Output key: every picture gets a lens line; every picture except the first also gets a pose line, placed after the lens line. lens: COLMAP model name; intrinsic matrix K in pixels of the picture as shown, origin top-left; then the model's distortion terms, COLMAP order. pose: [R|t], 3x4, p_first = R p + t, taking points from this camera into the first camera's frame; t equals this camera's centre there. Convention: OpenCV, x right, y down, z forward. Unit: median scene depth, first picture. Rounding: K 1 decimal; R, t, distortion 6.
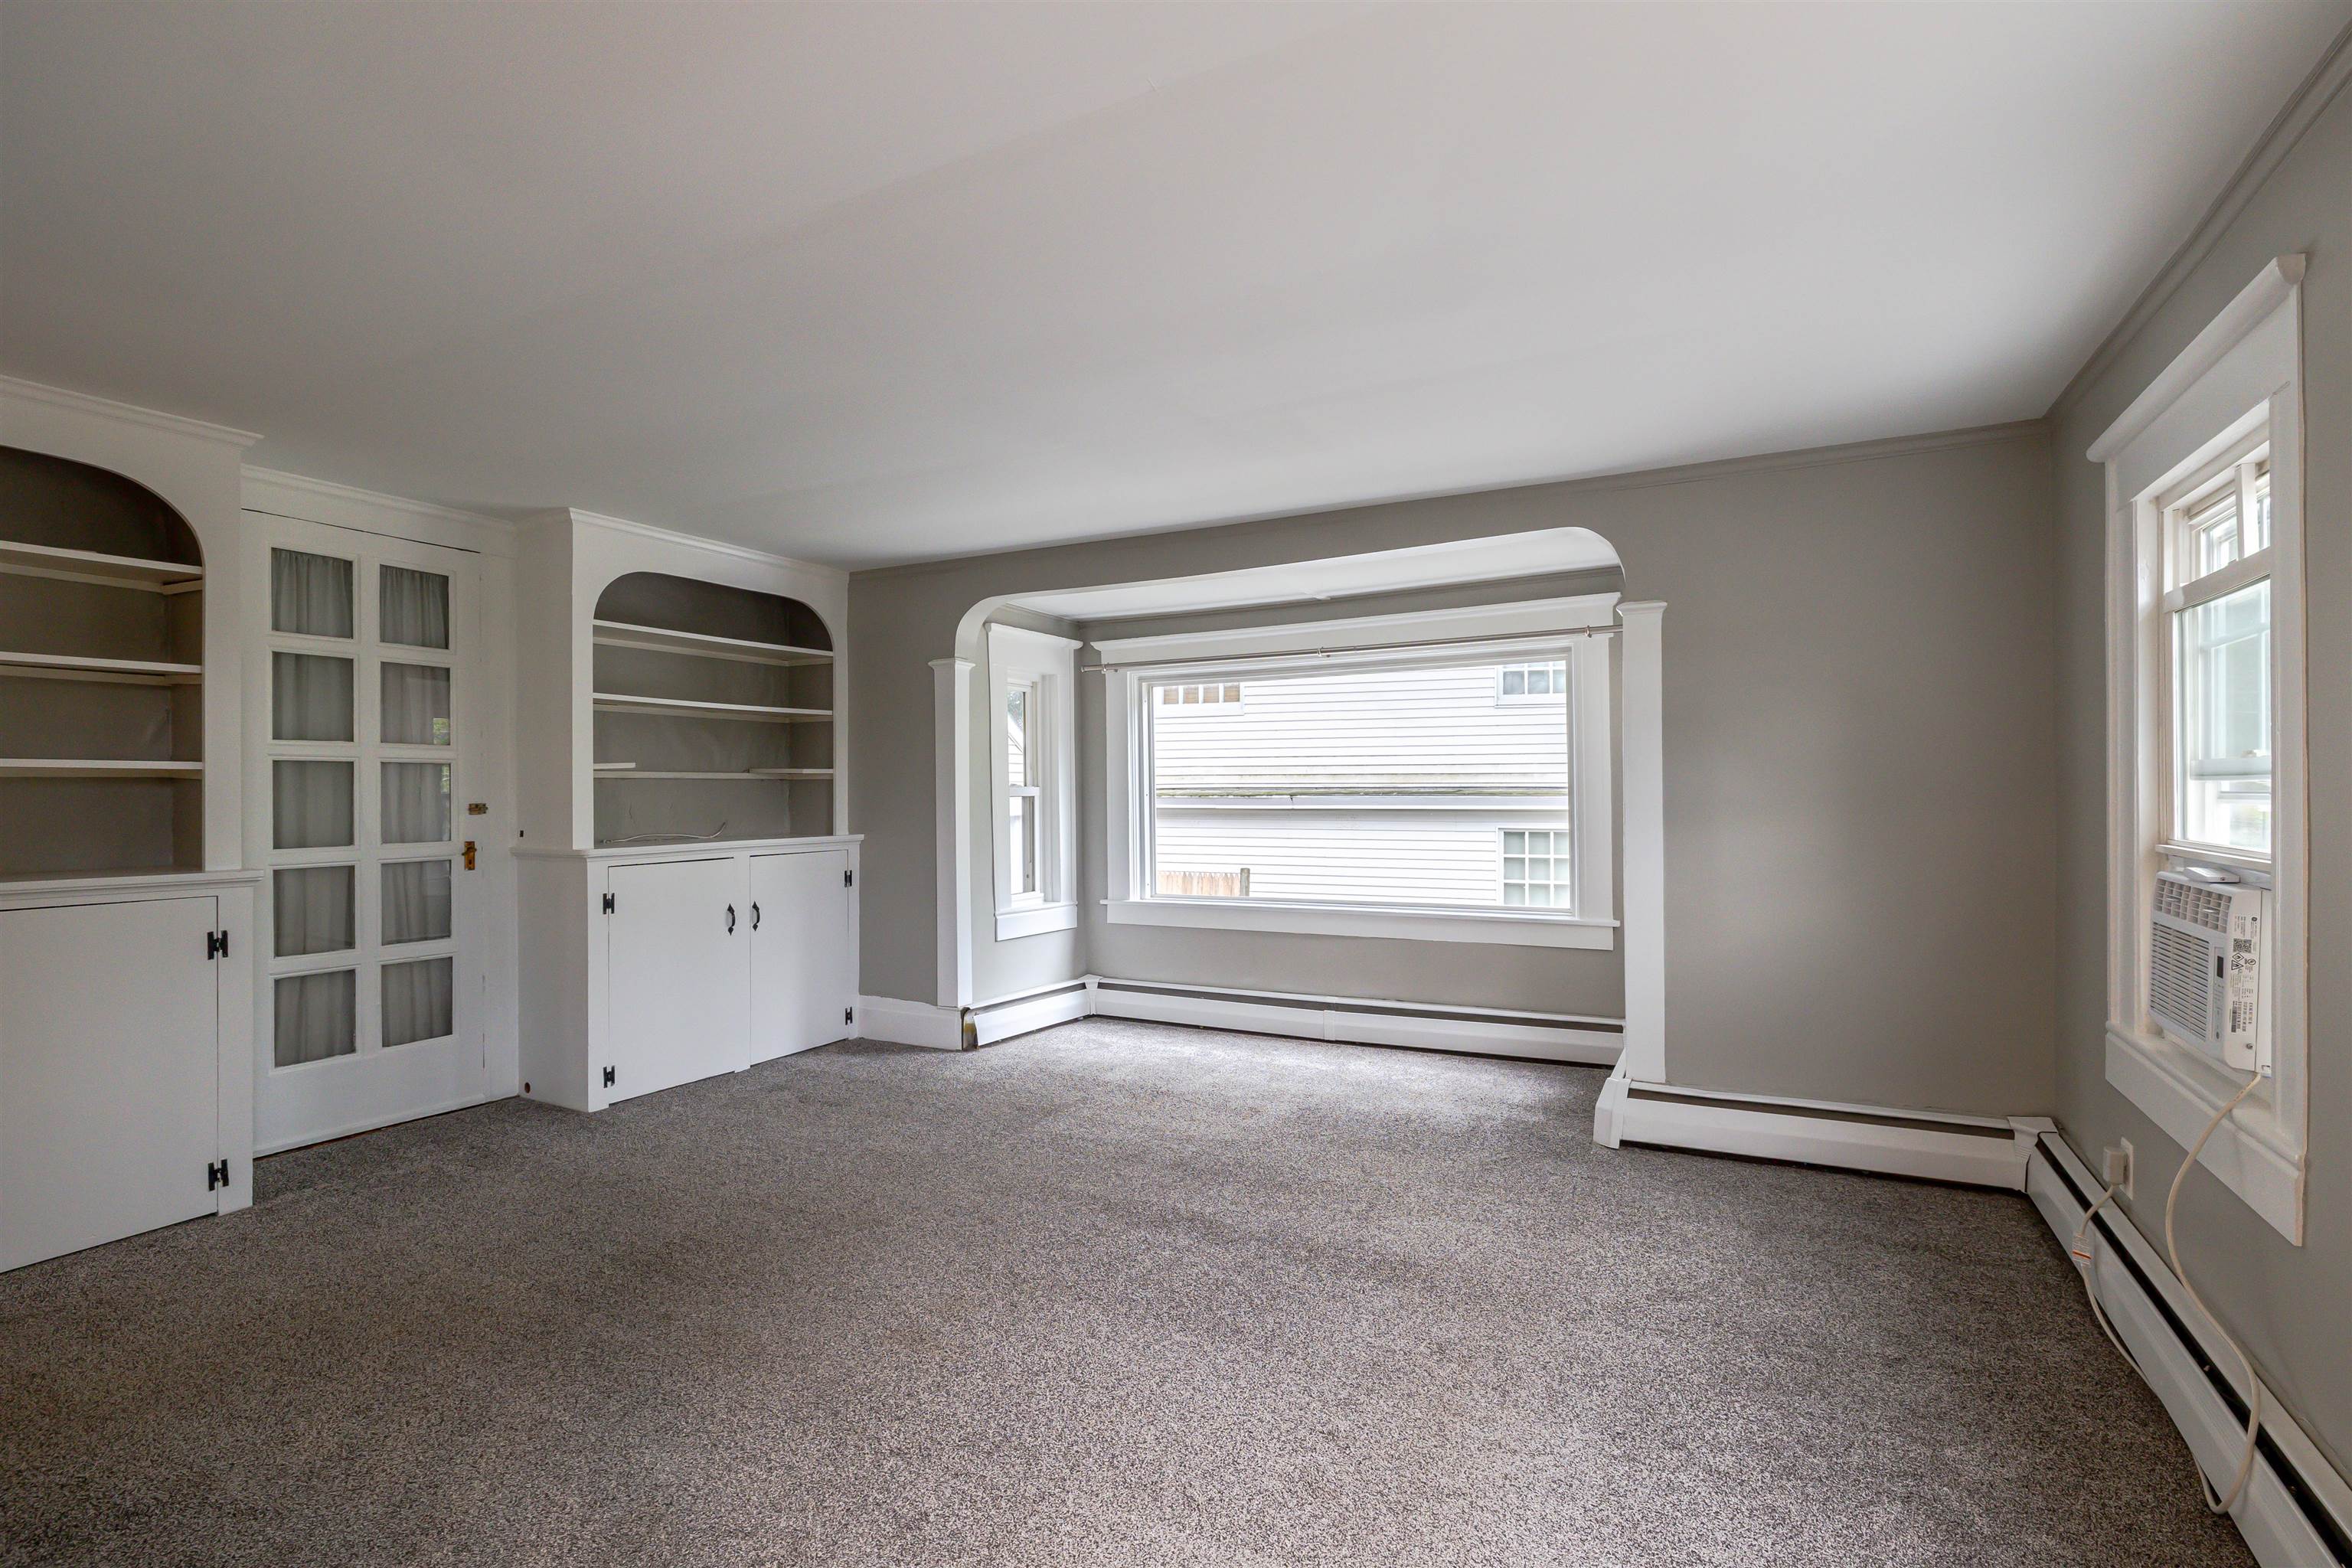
lens RADIAL K [[1098.1, 0, 1181.2], [0, 1098.1, 784.3], [0, 0, 1]] dist [-0.010093, 0.002538]
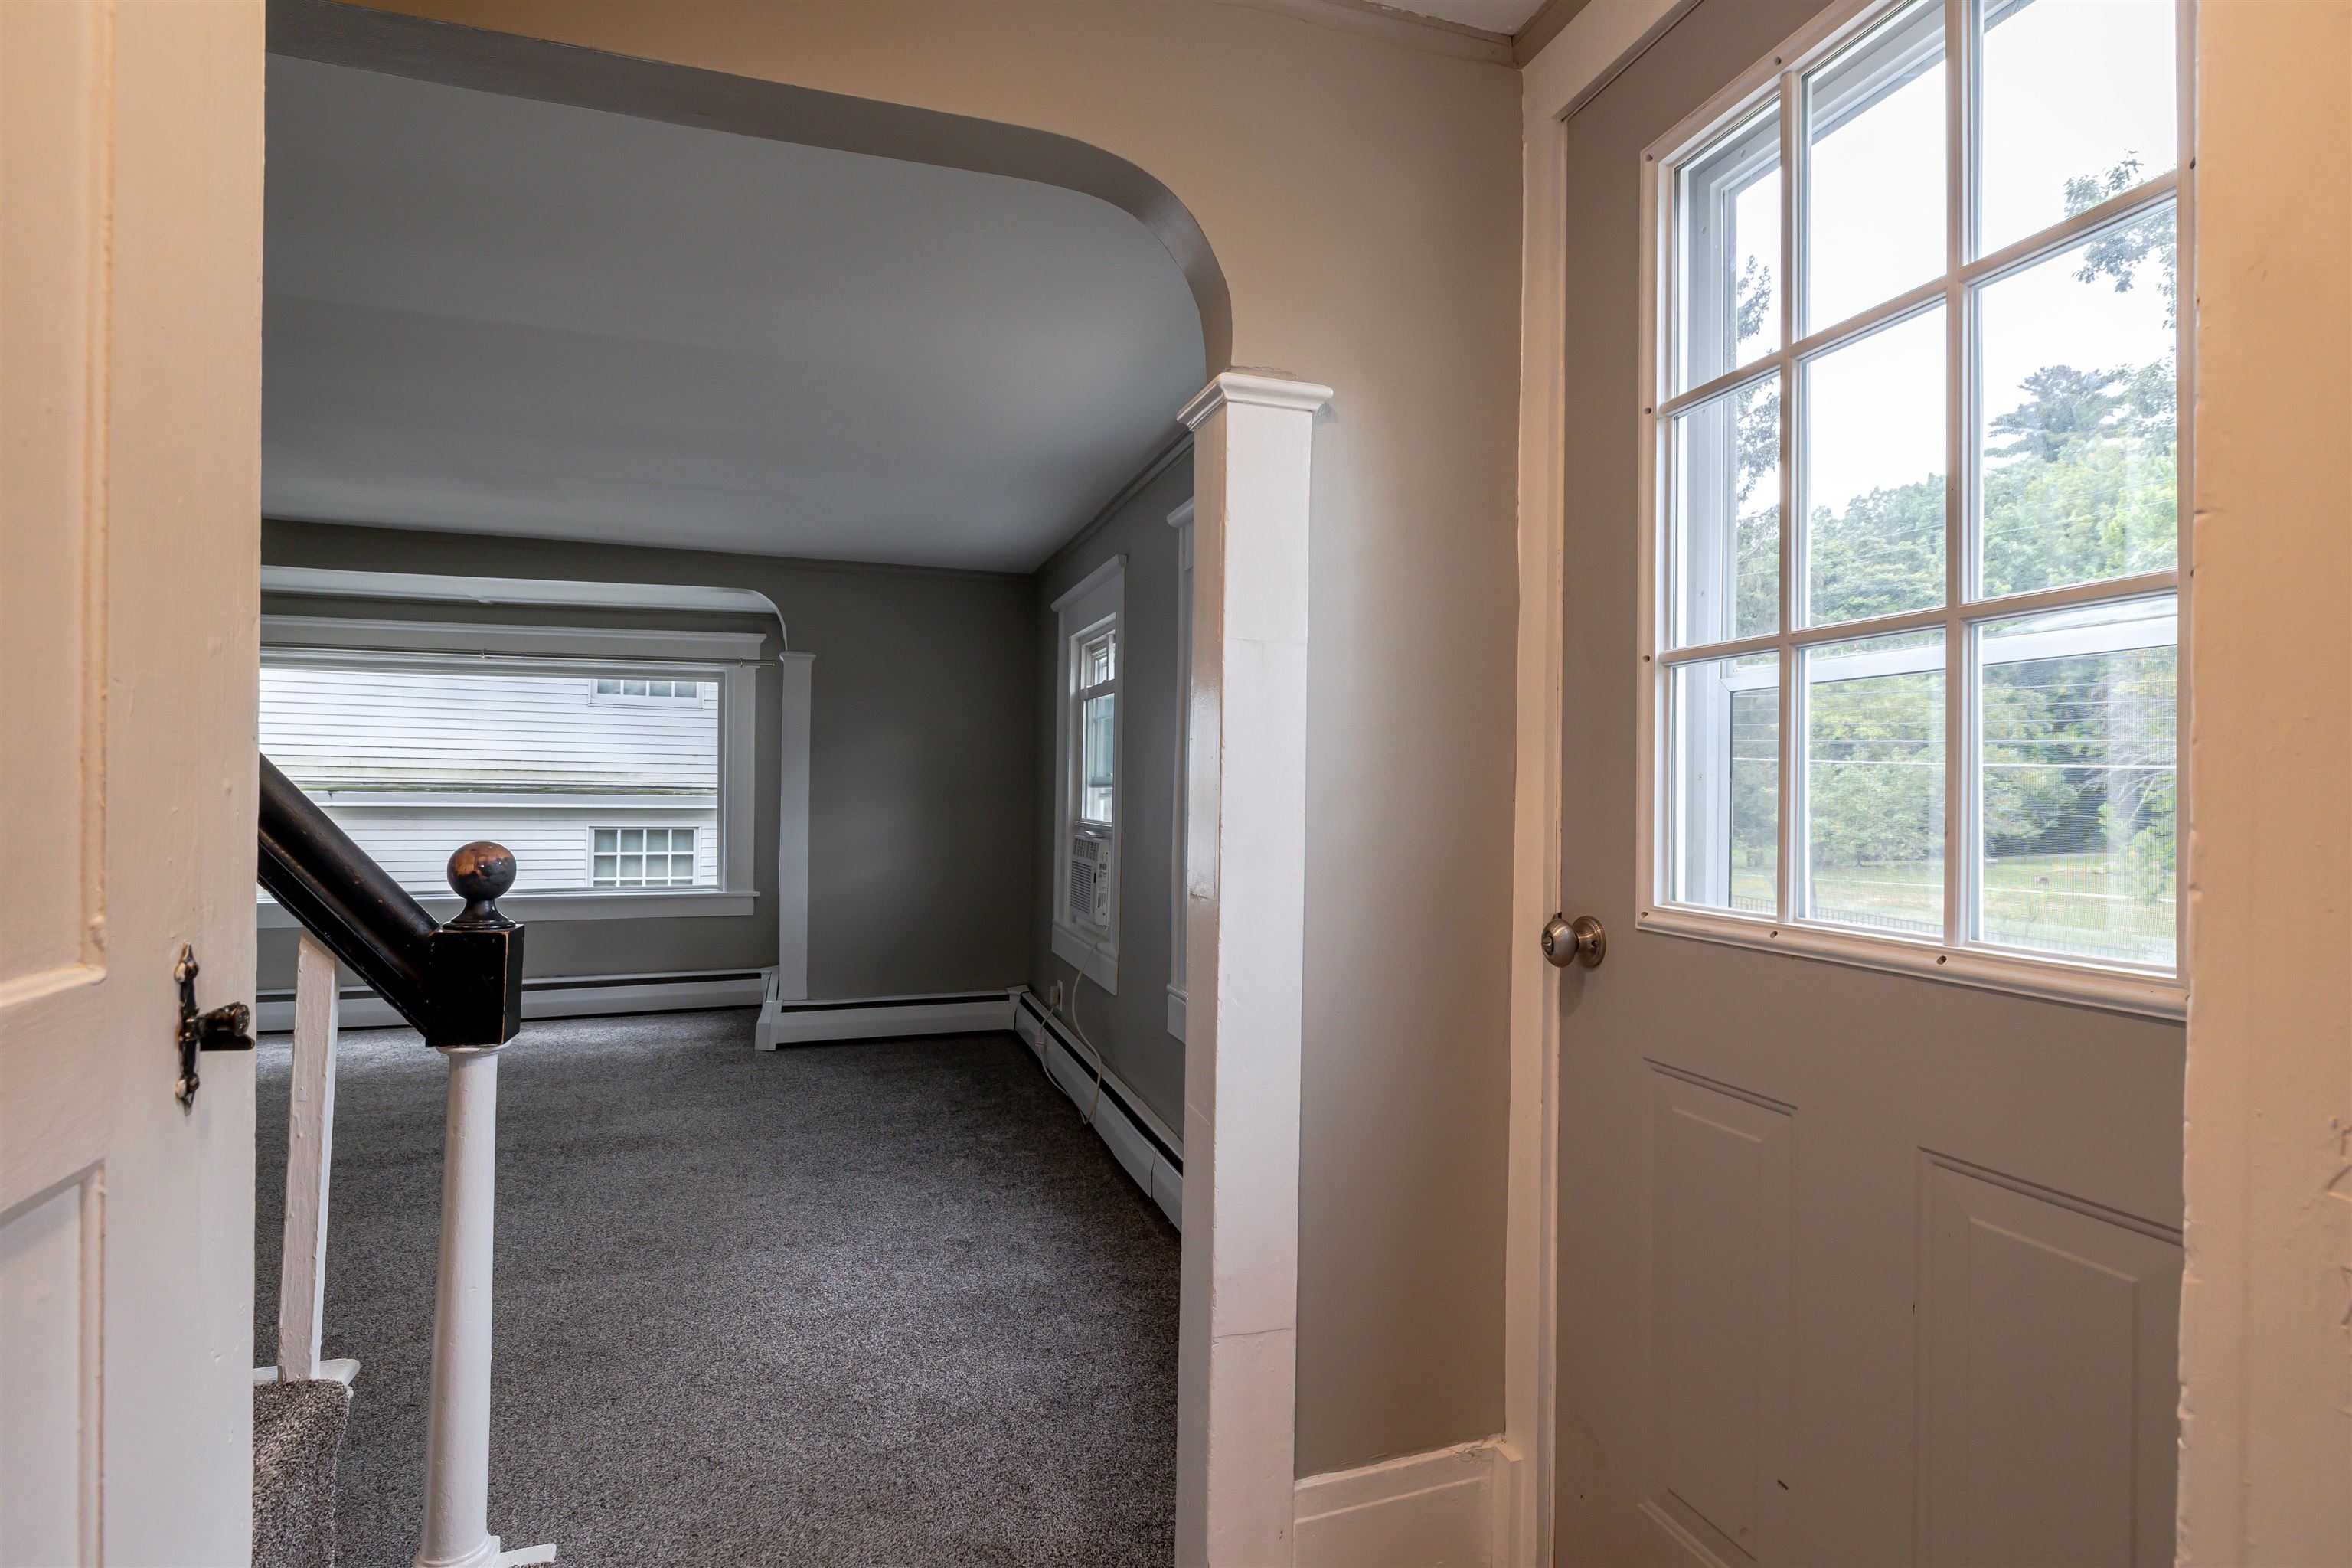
lens RADIAL K [[1098.1, 0, 1193.4], [0, 1098.1, 786.6], [0, 0, 1]] dist [-0.010093, 0.002538]
pose [[0.680423, 0.018443, 0.732588, -0.251802], [-0.018521, 0.999797, -0.007968, 0.003883], [-0.732586, -0.008146, 0.680626, -0.310356]]
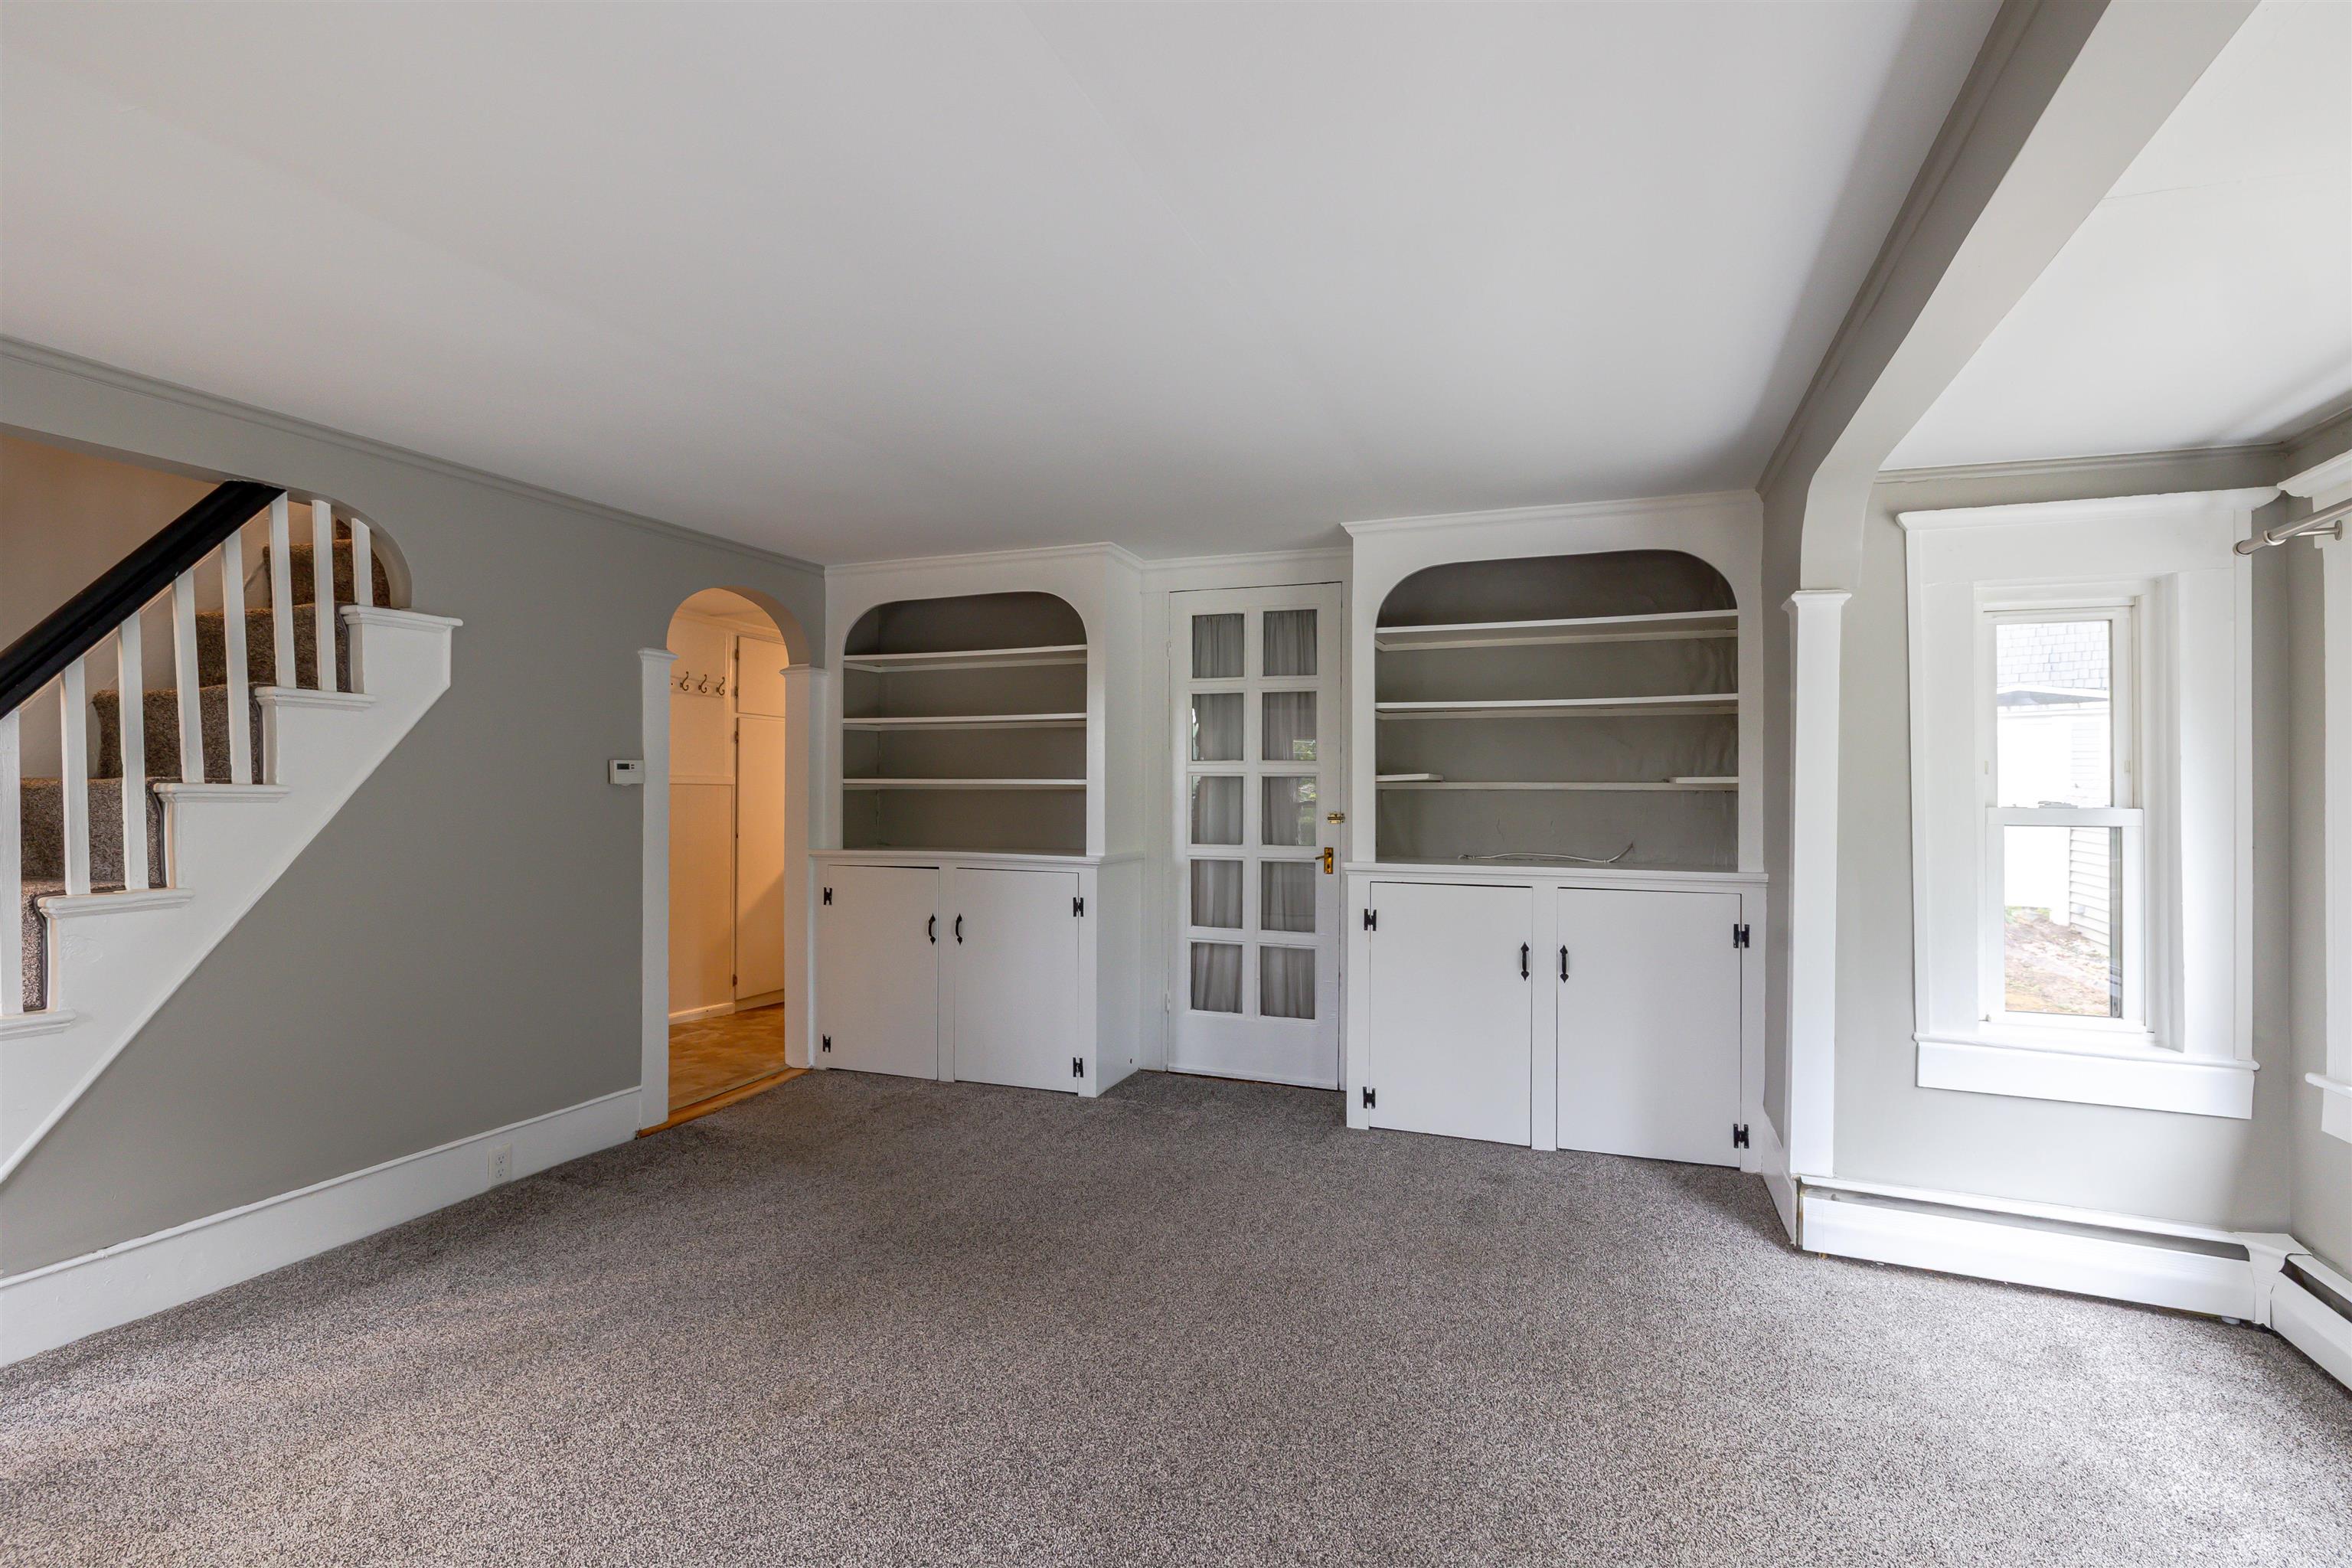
lens RADIAL K [[1098.1, 0, 1189.3], [0, 1098.1, 783.9], [0, 0, 1]] dist [-0.010093, 0.002538]
pose [[0.118365, -0.000538, -0.992970, 0.480410], [-0.001331, 0.999999, -0.000700, -0.012013], [0.992969, 0.001405, 0.118364, 0.821865]]
